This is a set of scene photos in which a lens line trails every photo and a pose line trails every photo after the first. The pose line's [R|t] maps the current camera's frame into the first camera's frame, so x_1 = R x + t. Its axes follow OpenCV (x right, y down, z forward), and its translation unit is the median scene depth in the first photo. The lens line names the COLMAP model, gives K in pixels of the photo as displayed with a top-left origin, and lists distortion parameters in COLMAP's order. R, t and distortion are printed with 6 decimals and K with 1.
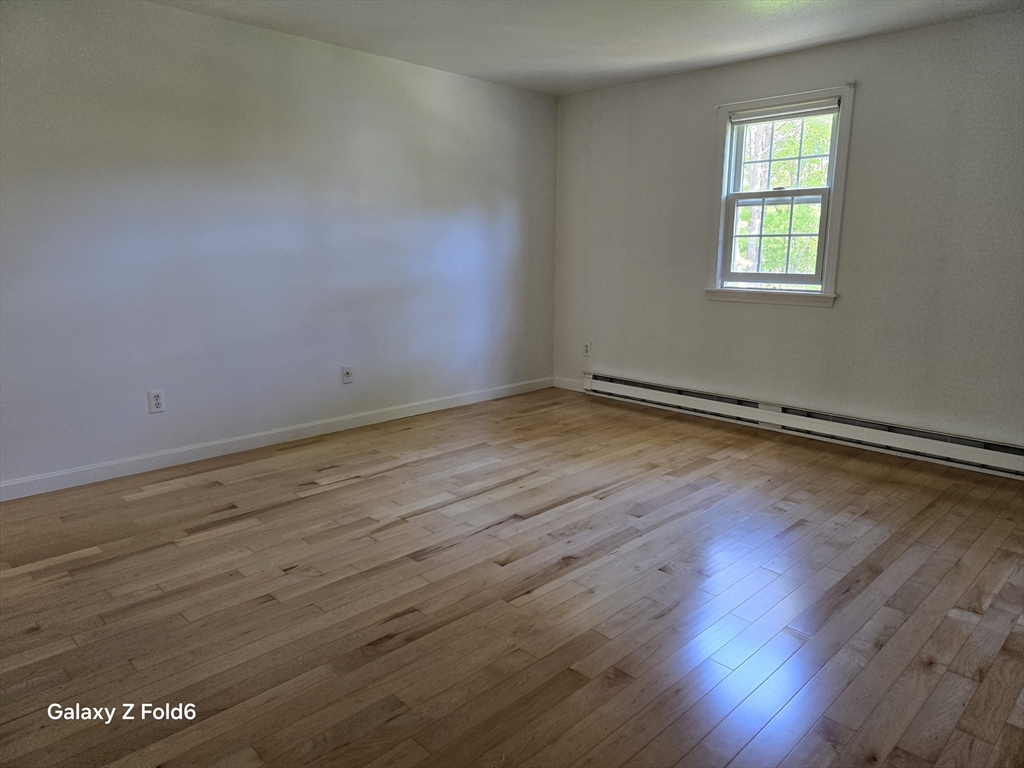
lens RADIAL K [[687.1, 0, 511.7], [0, 687.1, 387.2], [0, 0, 1]] dist [0.064488, -0.056007]
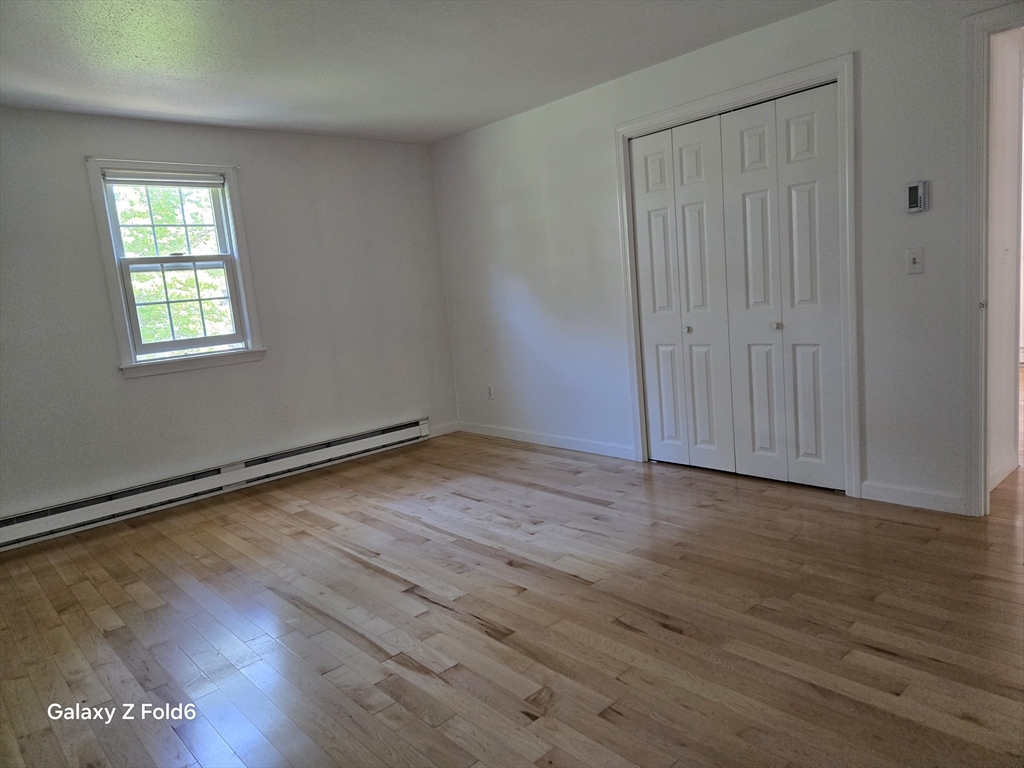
lens RADIAL K [[687.1, 0, 511.7], [0, 687.1, 387.2], [0, 0, 1]] dist [0.064488, -0.056007]
pose [[0.036054, -0.157711, 0.986827, -0.706184], [0.286440, 0.947668, 0.140987, -0.129369], [-0.957420, 0.277583, 0.079342, 0.609849]]
